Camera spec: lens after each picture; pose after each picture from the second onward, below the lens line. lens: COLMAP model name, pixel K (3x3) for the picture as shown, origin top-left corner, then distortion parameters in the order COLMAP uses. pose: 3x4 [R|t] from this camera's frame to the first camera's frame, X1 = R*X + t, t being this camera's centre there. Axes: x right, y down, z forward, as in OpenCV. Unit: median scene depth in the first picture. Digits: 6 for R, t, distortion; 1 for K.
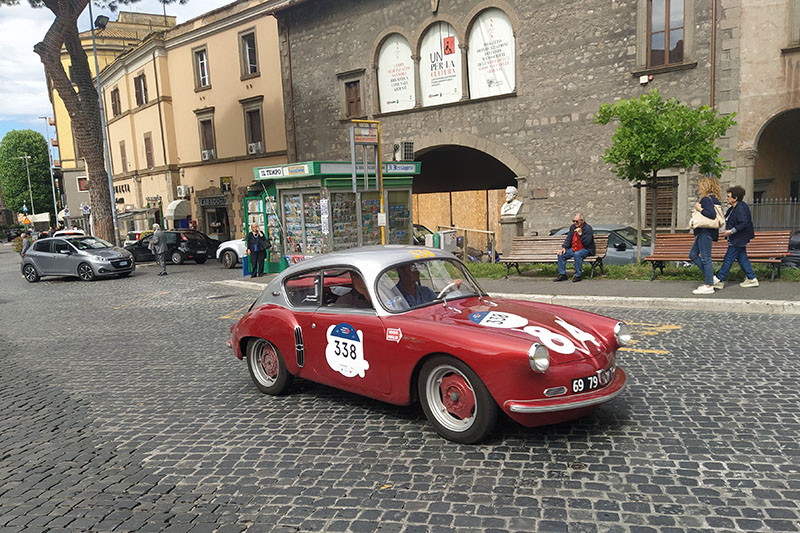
lens RADIAL K [[651.5, 0, 384.4], [0, 651.5, 316.5], [0, 0, 1]] dist [0.080043, -0.106565]
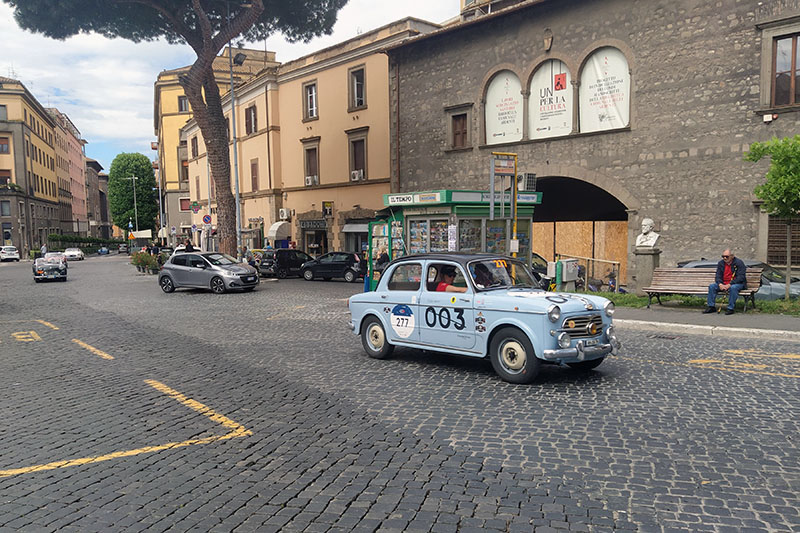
lens RADIAL K [[651.5, 0, 359.2], [0, 651.5, 304.2], [0, 0, 1]] dist [0.080043, -0.106565]
pose [[0.993118, 0.046110, -0.107662, -0.097146], [-0.052218, 0.997141, -0.054620, 0.009964], [0.104836, 0.059866, 0.992686, -0.041743]]
